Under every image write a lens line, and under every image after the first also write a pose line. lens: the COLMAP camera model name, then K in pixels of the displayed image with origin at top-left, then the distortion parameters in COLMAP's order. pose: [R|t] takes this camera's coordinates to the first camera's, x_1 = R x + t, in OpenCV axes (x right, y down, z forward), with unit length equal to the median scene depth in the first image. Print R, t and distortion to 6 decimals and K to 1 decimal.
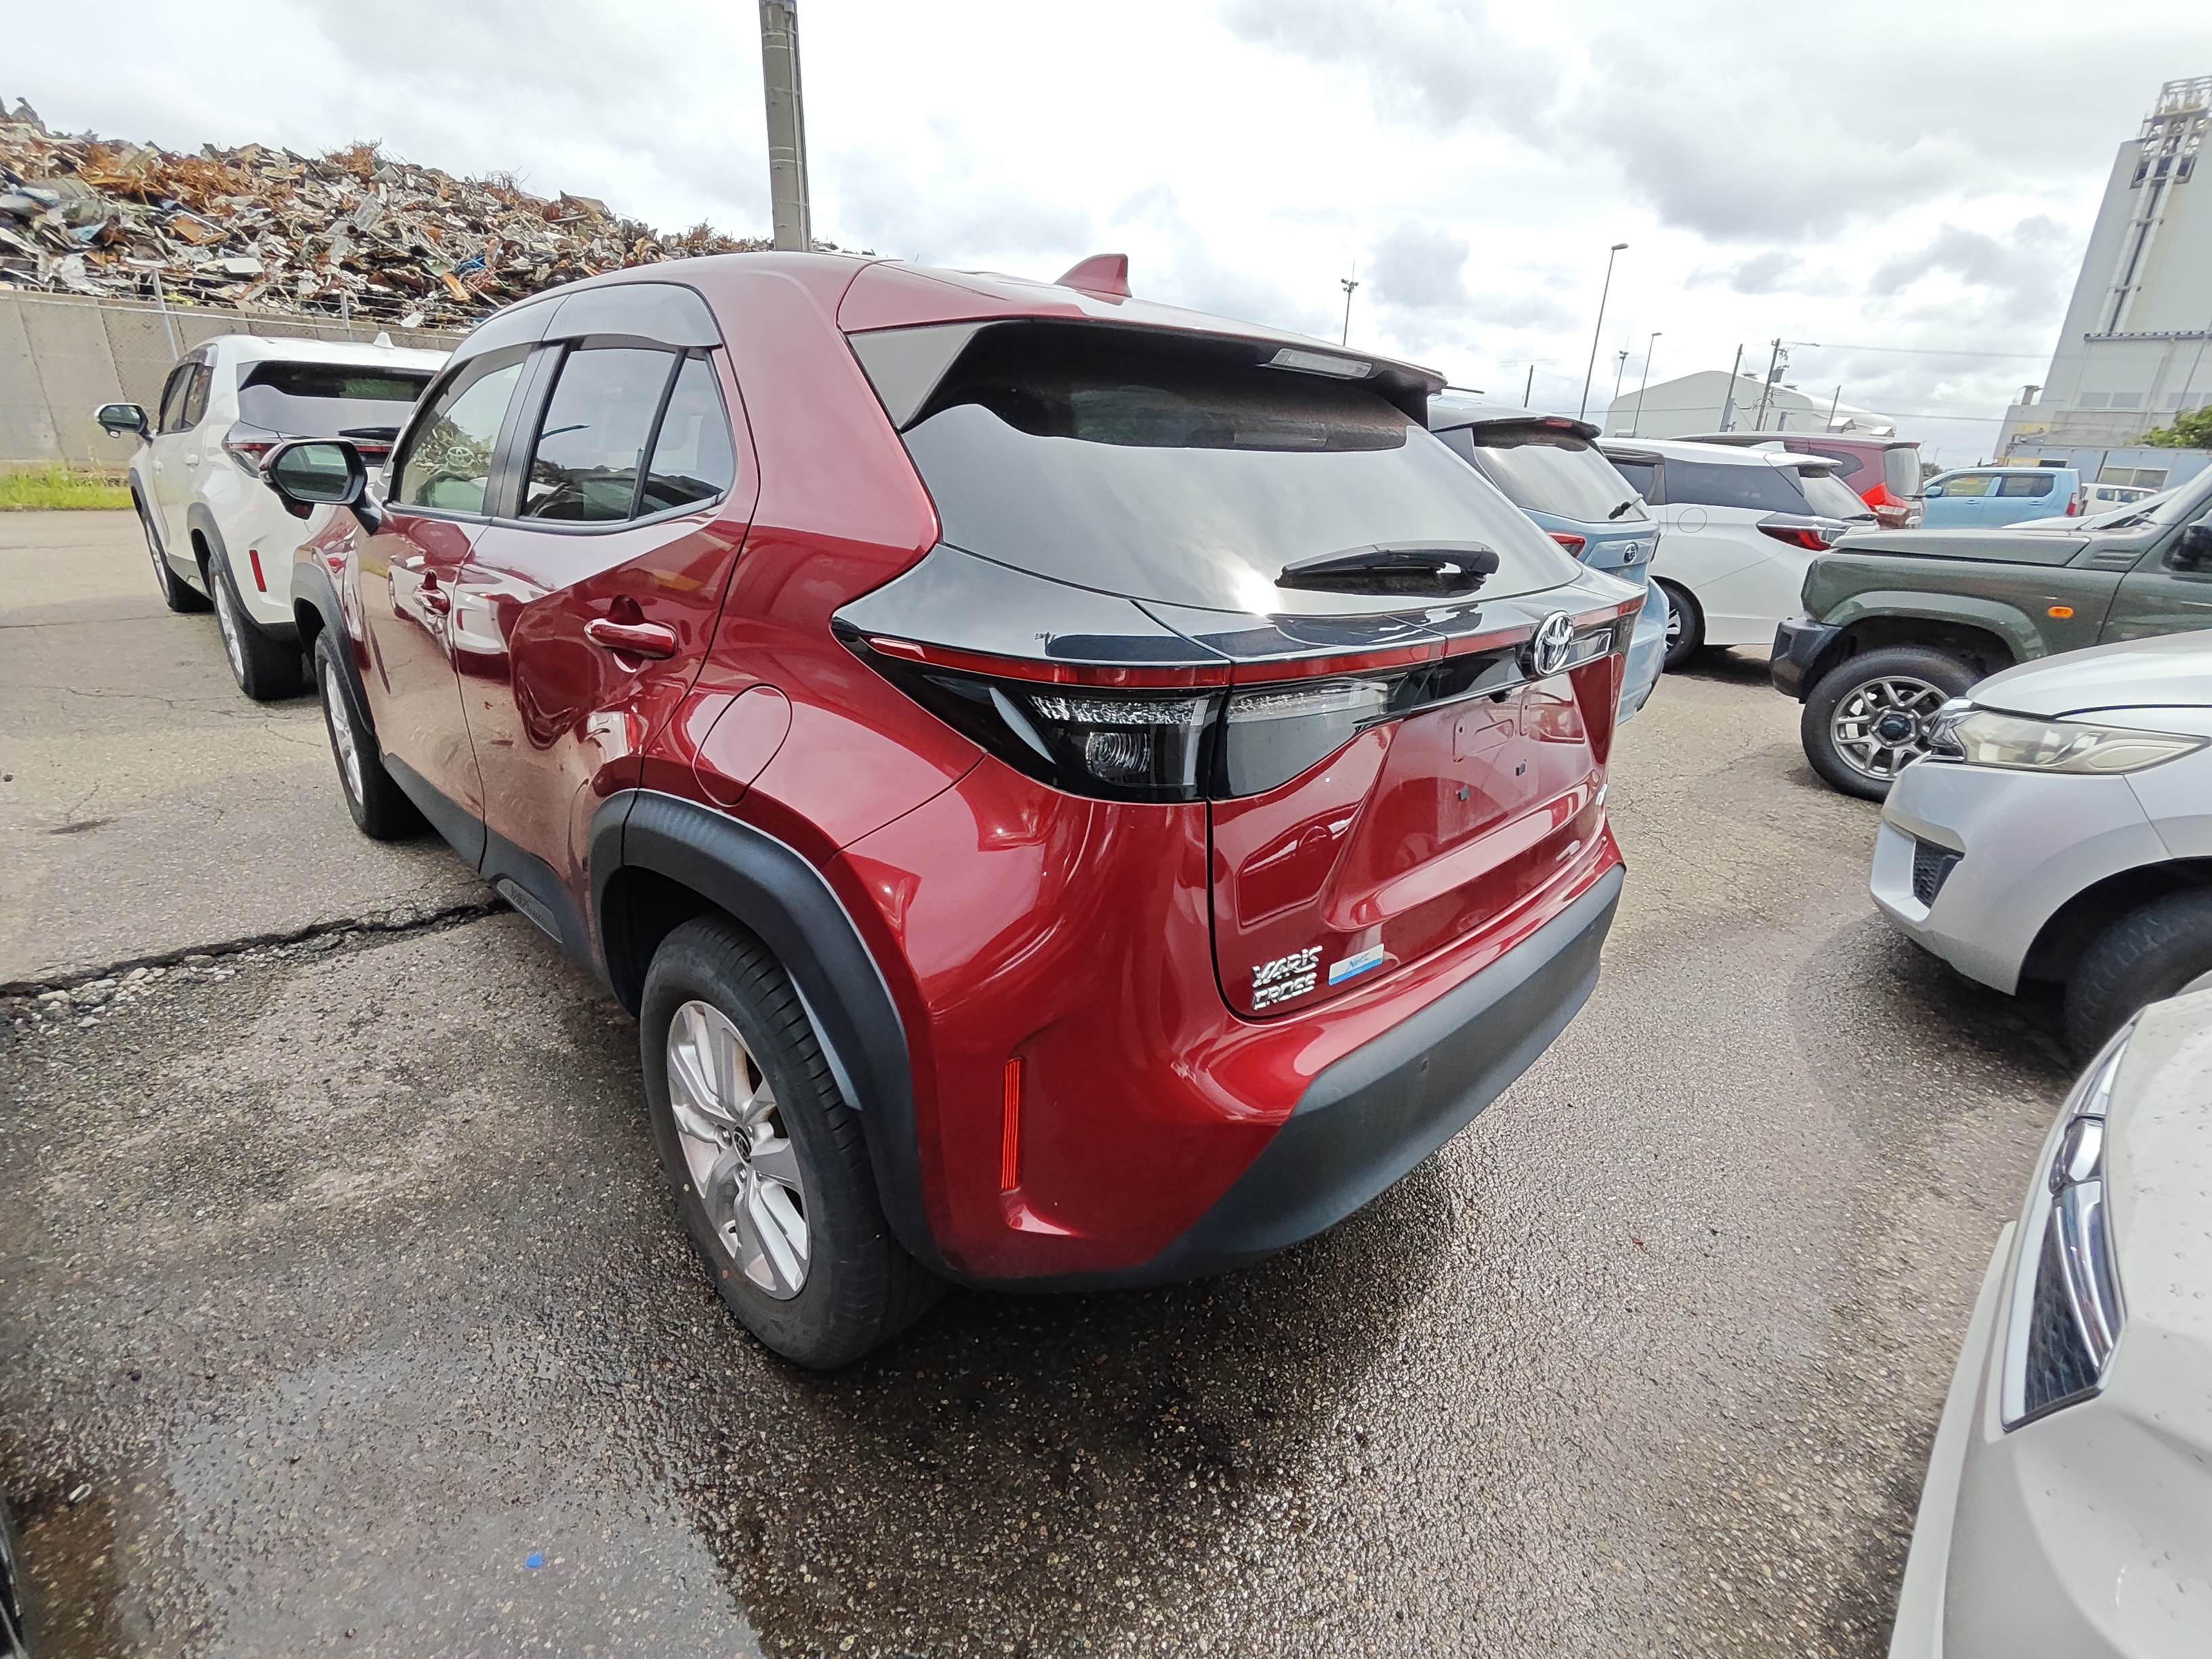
lens RADIAL K [[990.6, 0, 1098.9], [0, 990.6, 824.1], [0, 0, 1]] dist [0.000085, -0.000265]
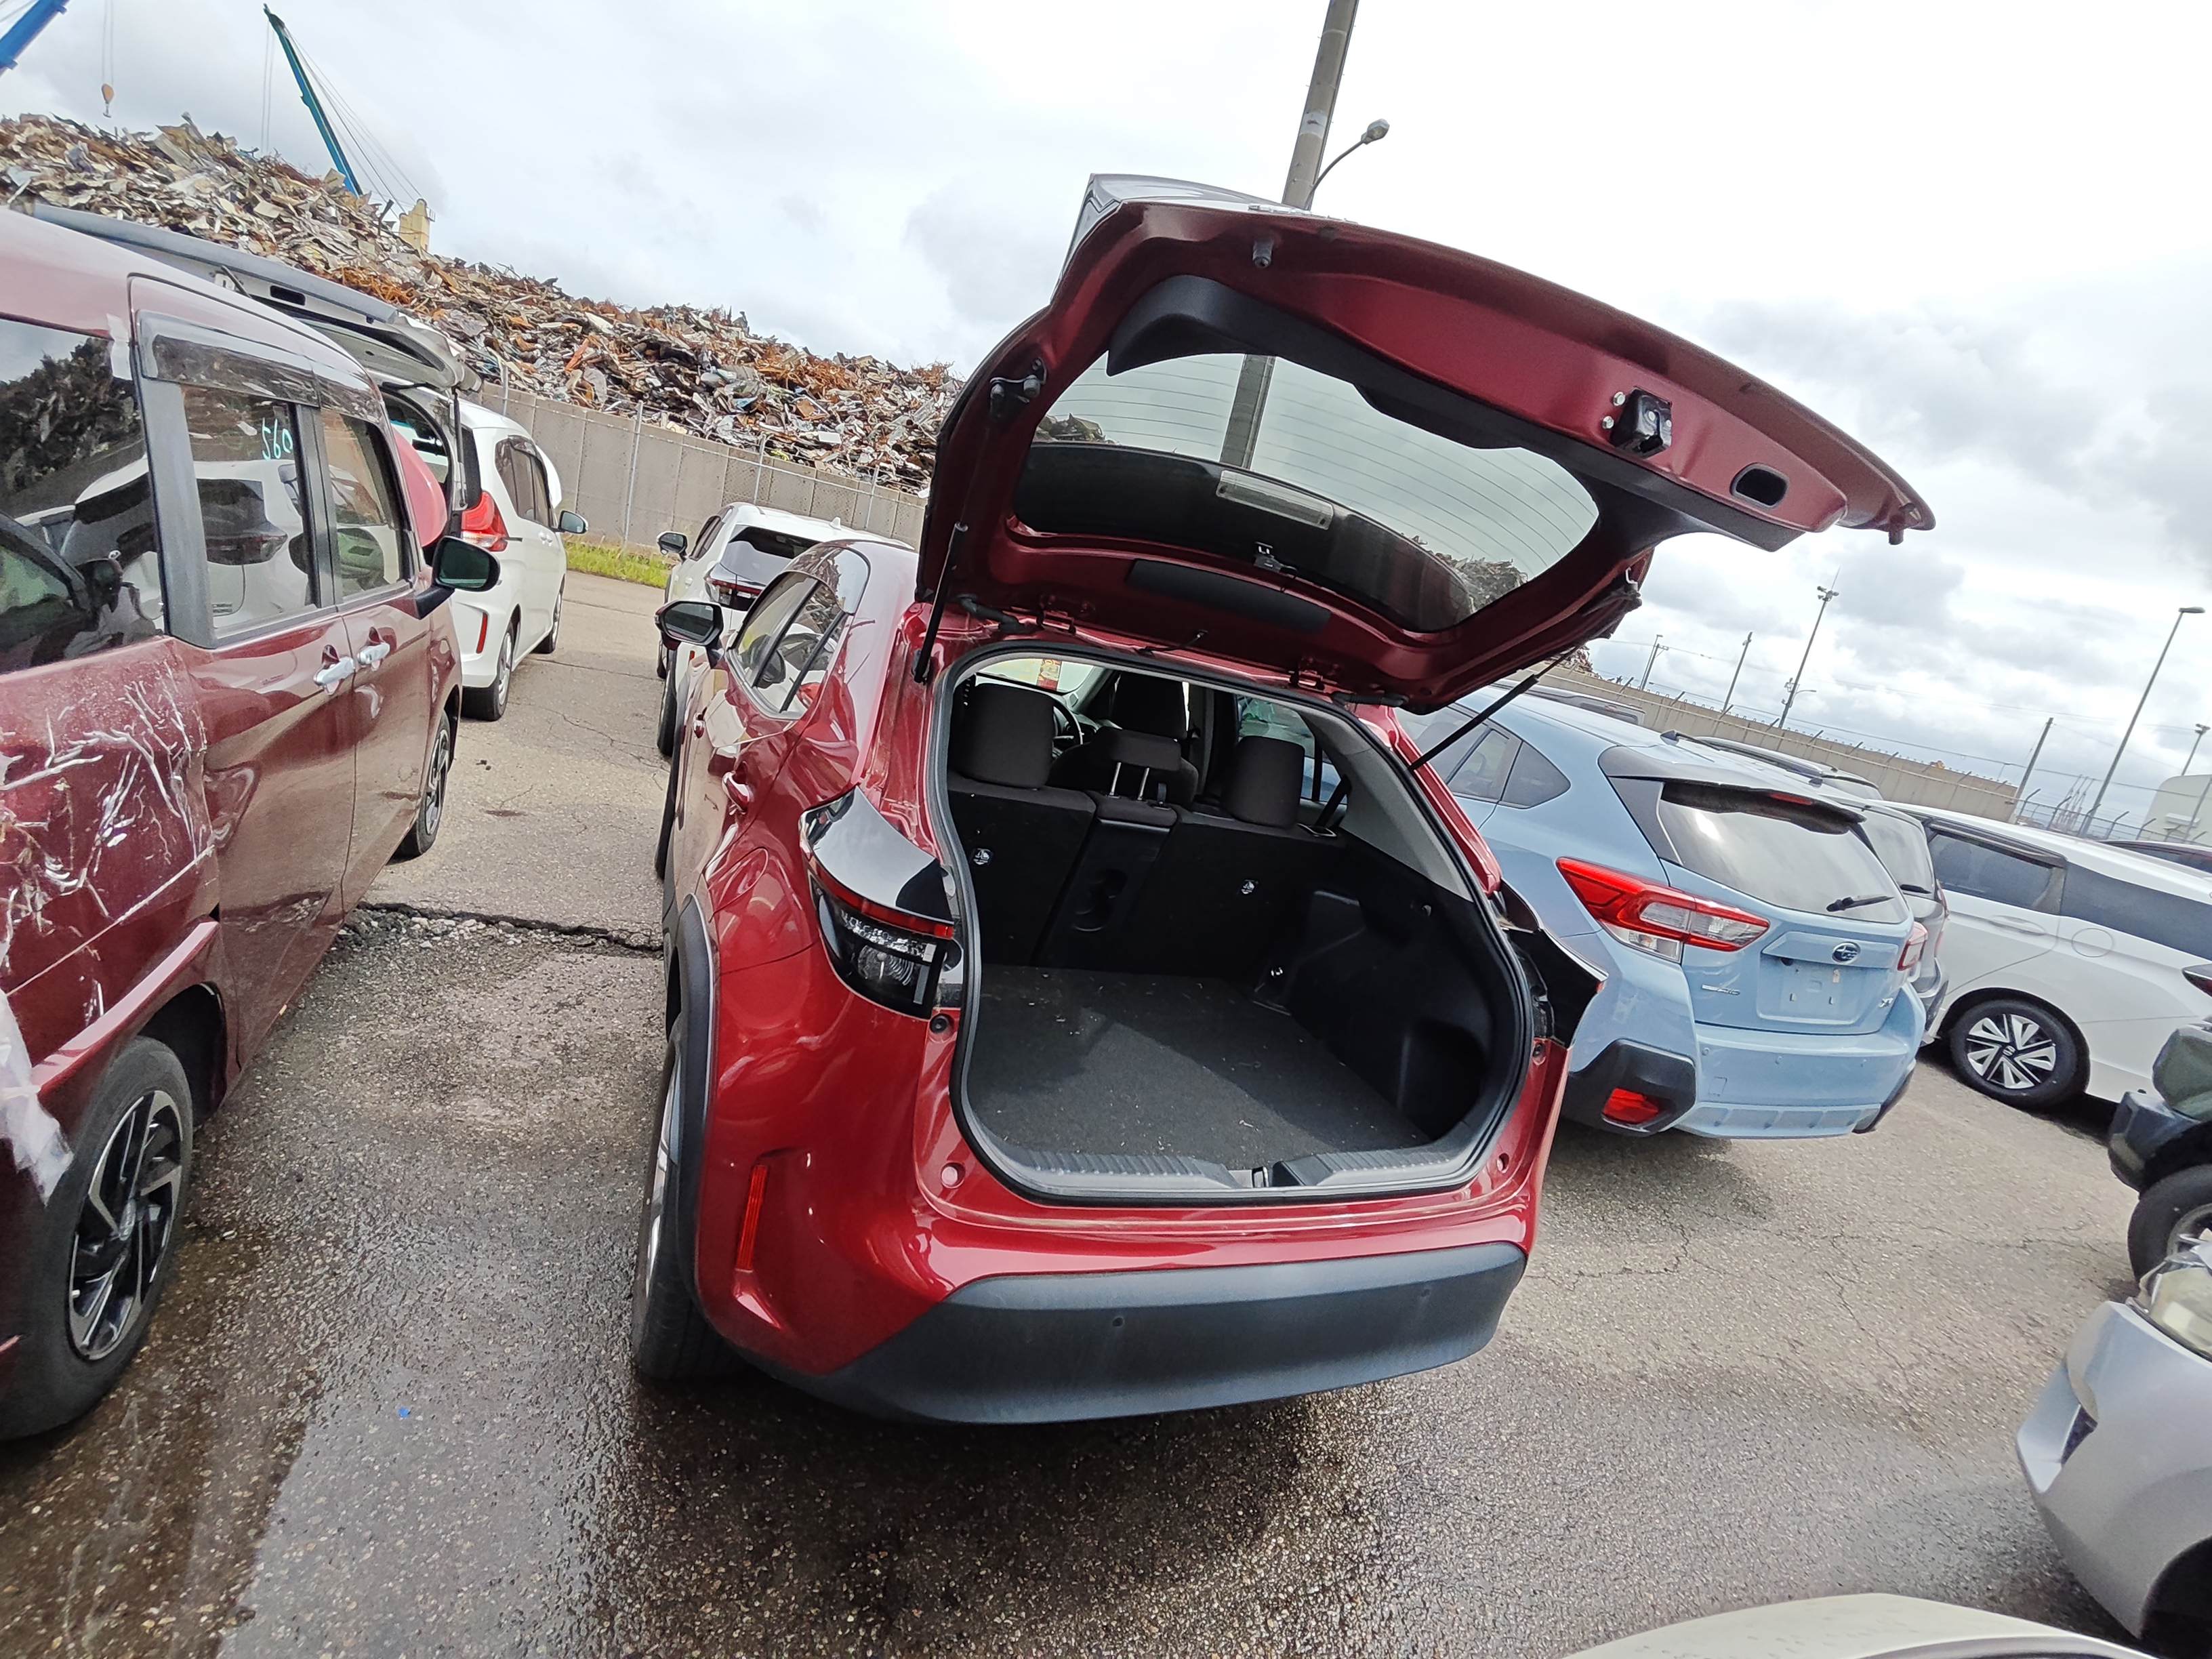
lens RADIAL K [[990.6, 0, 1097.8], [0, 990.6, 835.2], [0, 0, 1]] dist [0.000085, -0.000265]
pose [[0.907446, 0.256140, -0.333068, 0.192991], [-0.313289, 0.940700, -0.130128, -0.043525], [0.279986, 0.222431, 0.933880, -0.065969]]
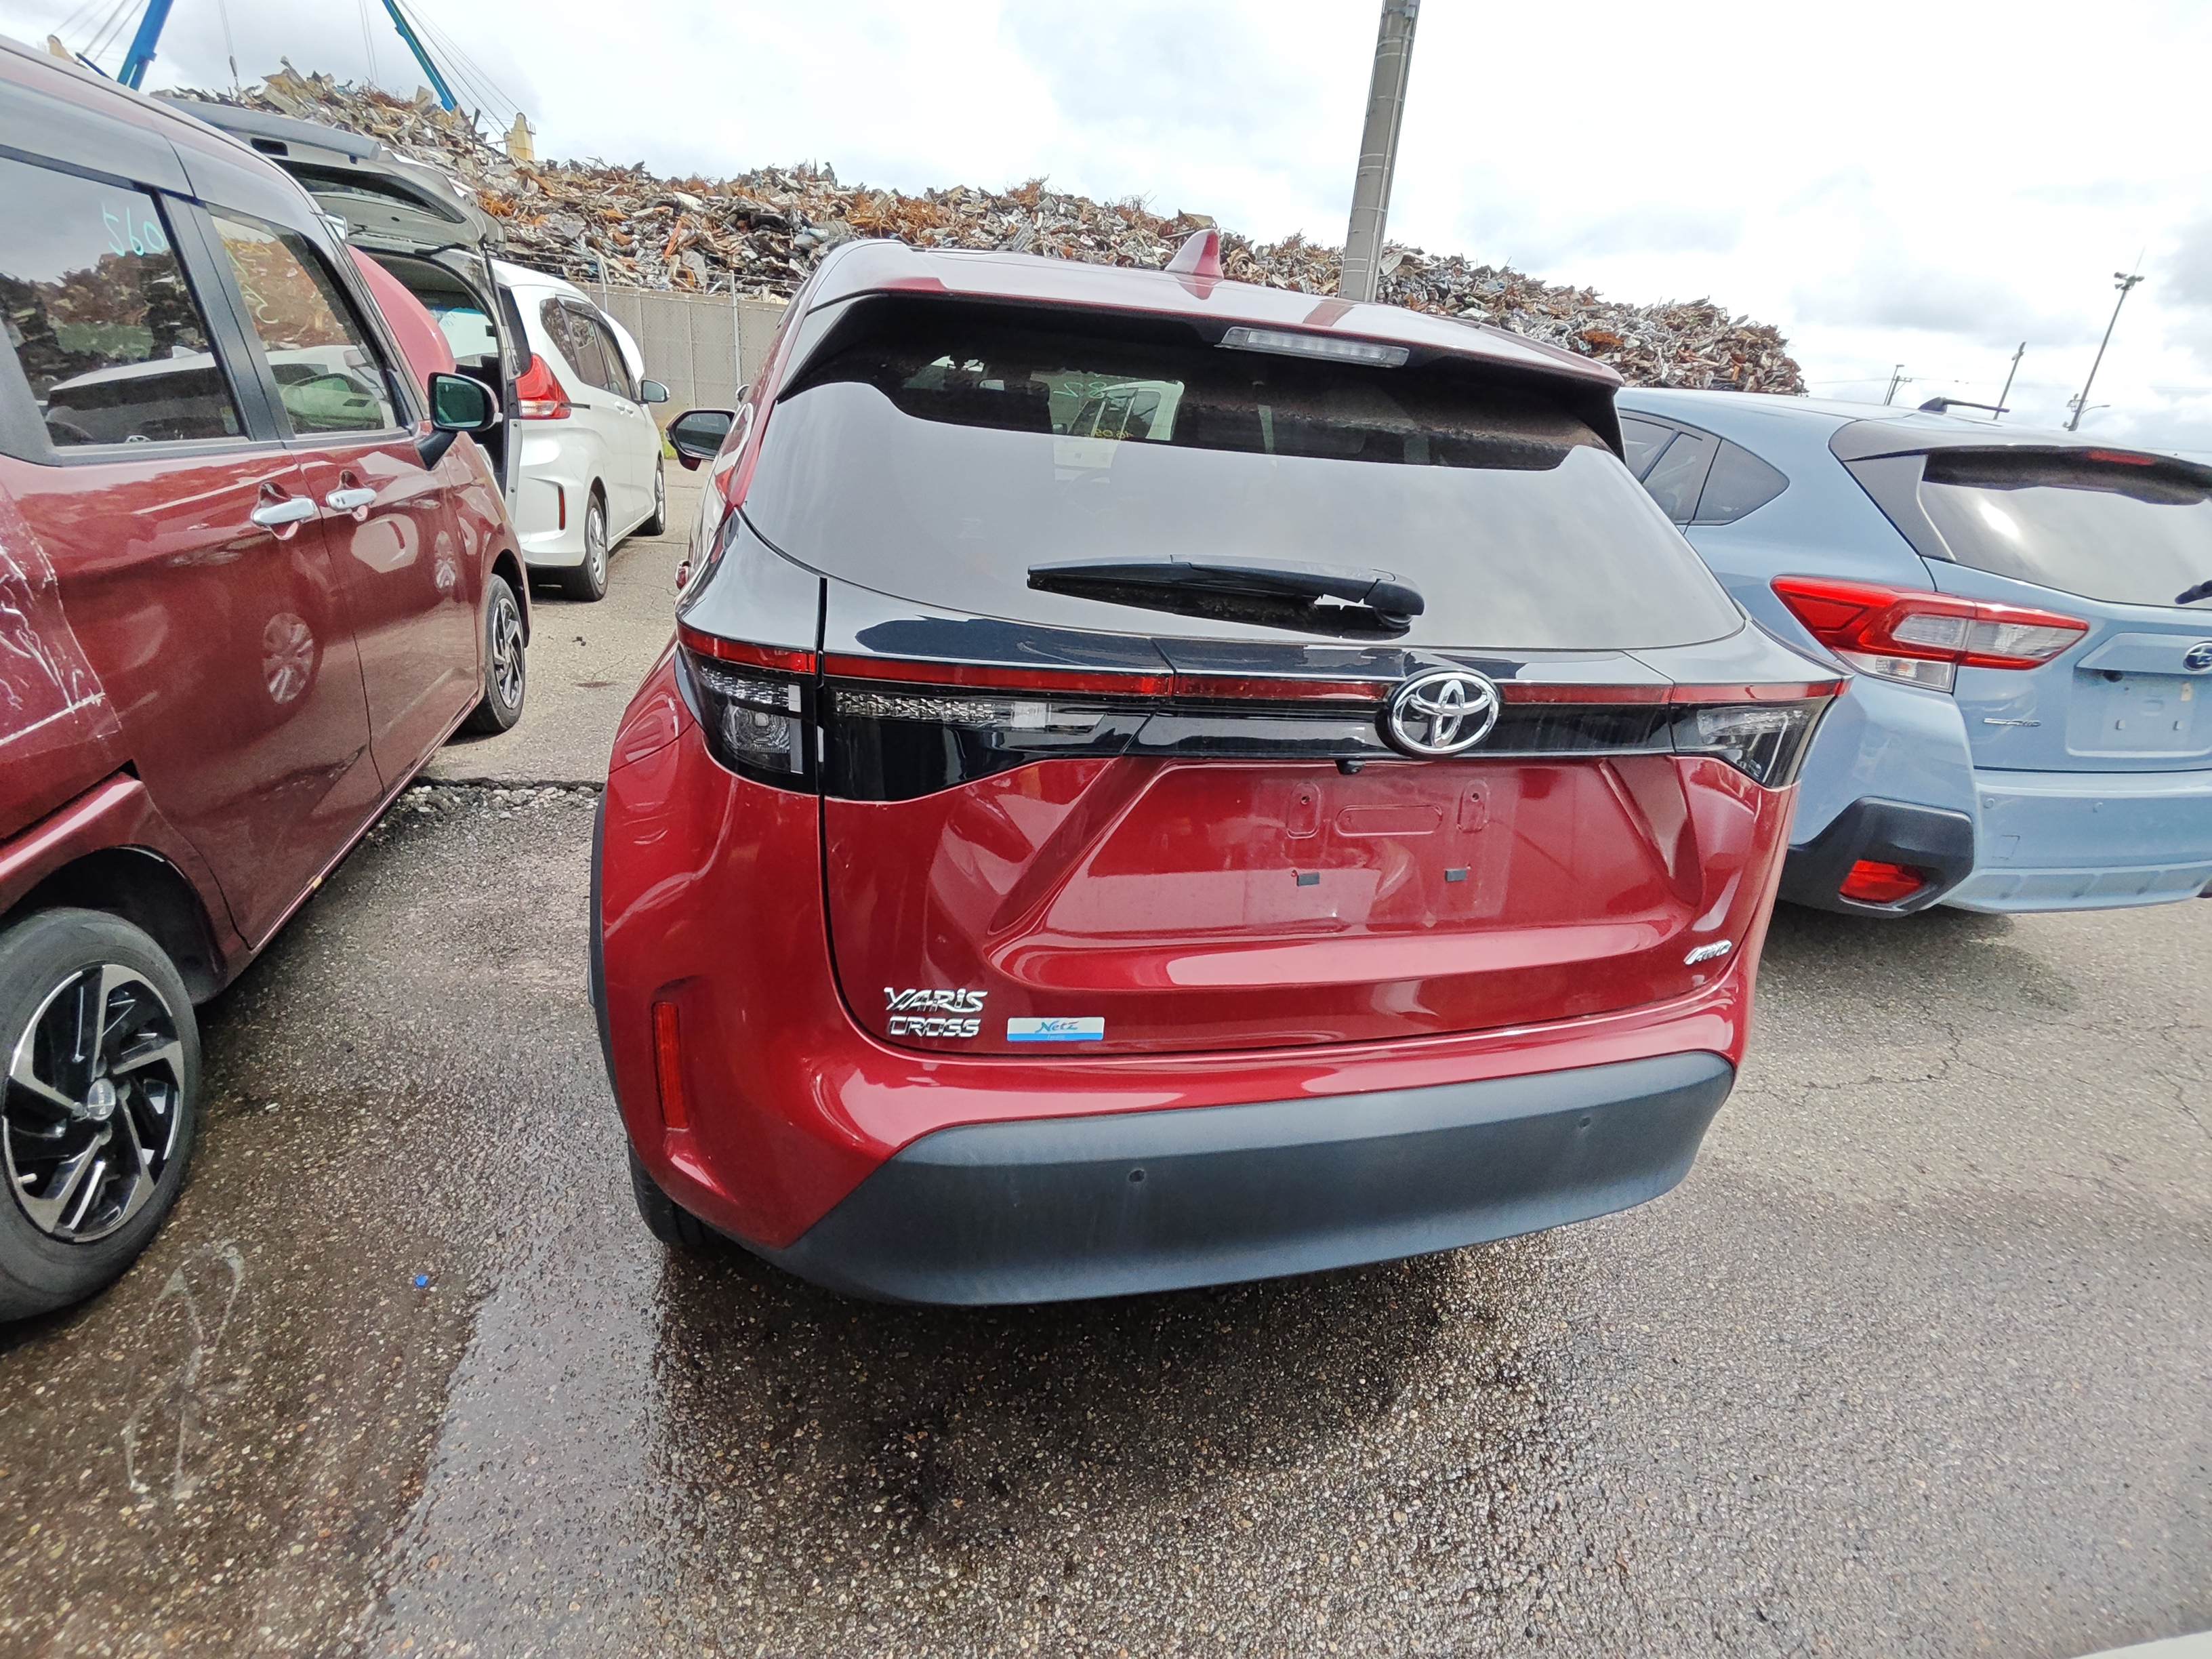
lens RADIAL K [[990.6, 0, 1100.6], [0, 990.6, 827.0], [0, 0, 1]] dist [0.000085, -0.000265]
pose [[0.867096, 0.223611, -0.445132, 0.218342], [-0.225364, 0.973002, 0.049787, -0.028446], [0.444247, 0.057147, 0.894080, 0.077595]]
